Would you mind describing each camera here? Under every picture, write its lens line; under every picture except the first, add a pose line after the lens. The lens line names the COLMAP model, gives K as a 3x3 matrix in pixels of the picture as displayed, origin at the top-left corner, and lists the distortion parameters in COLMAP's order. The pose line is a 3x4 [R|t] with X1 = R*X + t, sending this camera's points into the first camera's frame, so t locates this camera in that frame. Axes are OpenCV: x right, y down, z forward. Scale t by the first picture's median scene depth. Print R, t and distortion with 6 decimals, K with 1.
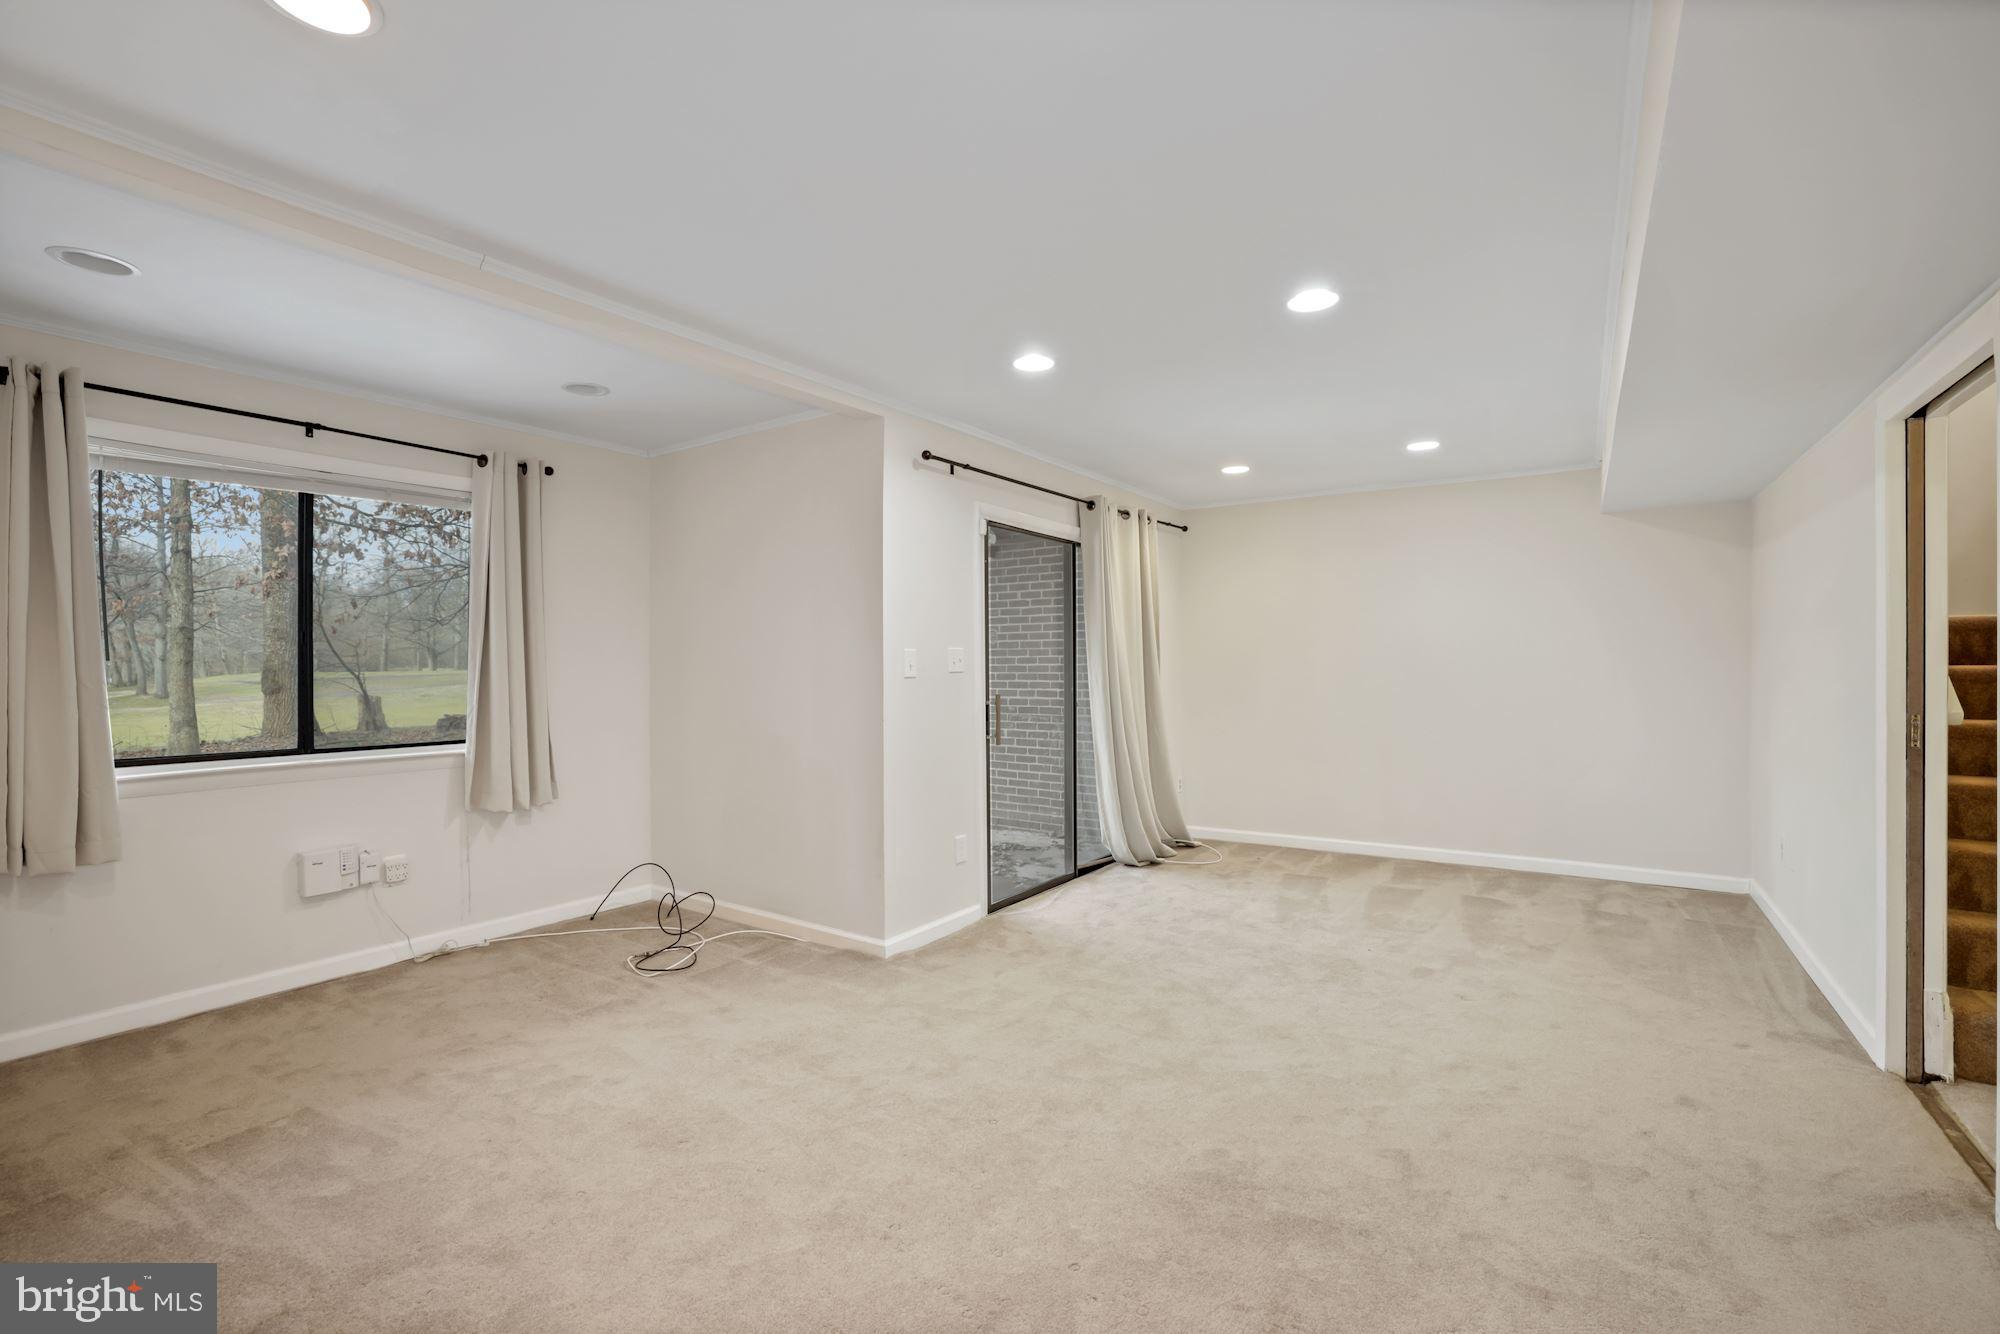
lens RADIAL K [[863.5, 0, 1016.8], [0, 863.5, 671.3], [0, 0, 1]] dist [-0.012227, 0.001297]
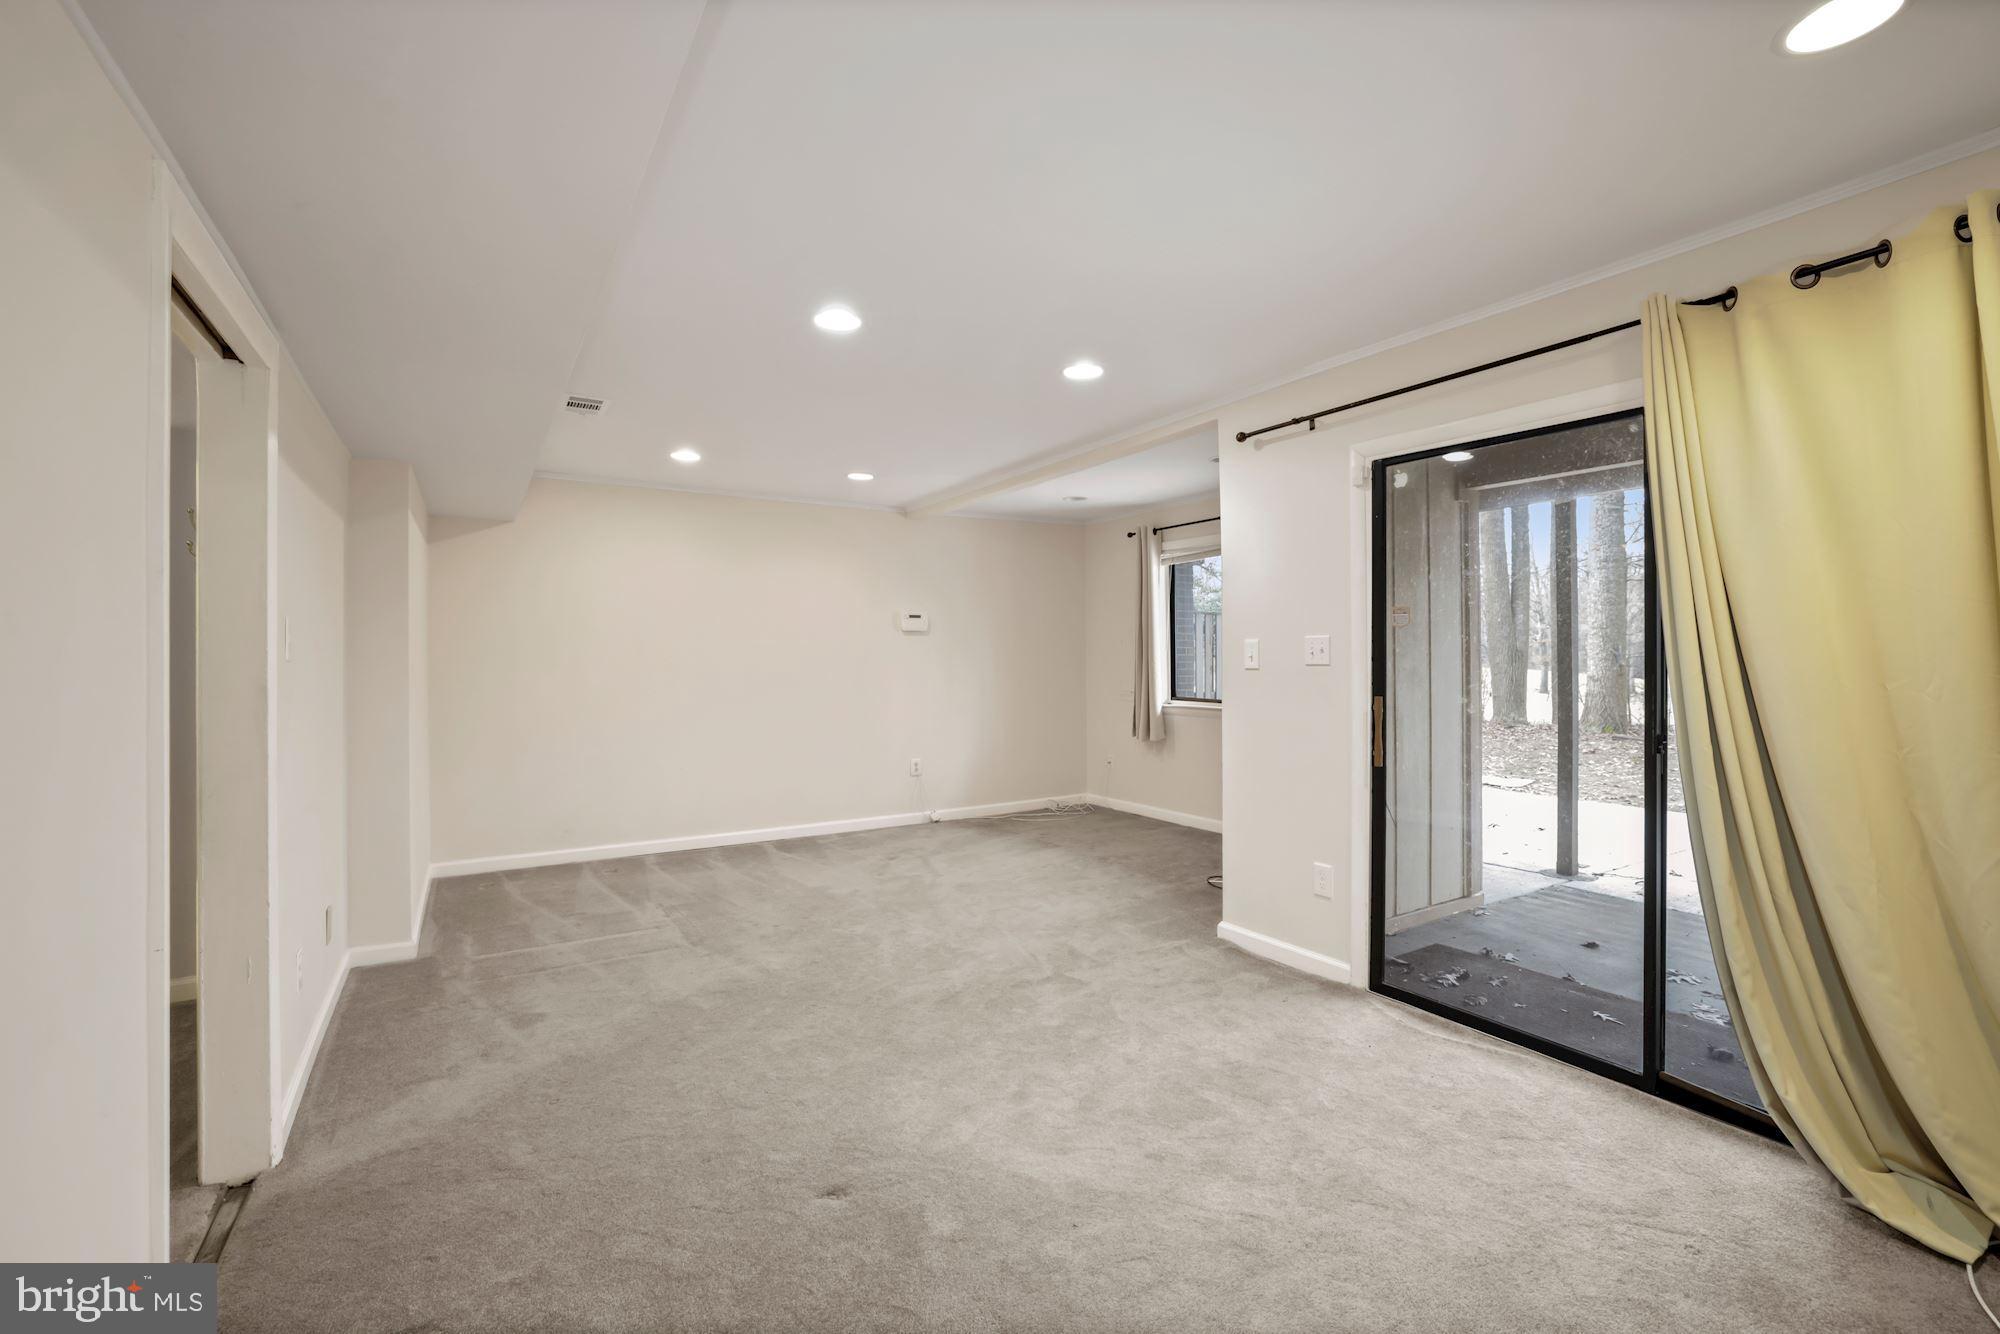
lens RADIAL K [[863.5, 0, 1006.4], [0, 863.5, 661.3], [0, 0, 1]] dist [-0.012227, 0.001297]
pose [[-0.384352, 0.012174, -0.923106, 0.801979], [-0.003566, 0.999886, 0.014671, -0.013673], [0.923180, 0.008931, -0.384265, 1.027431]]
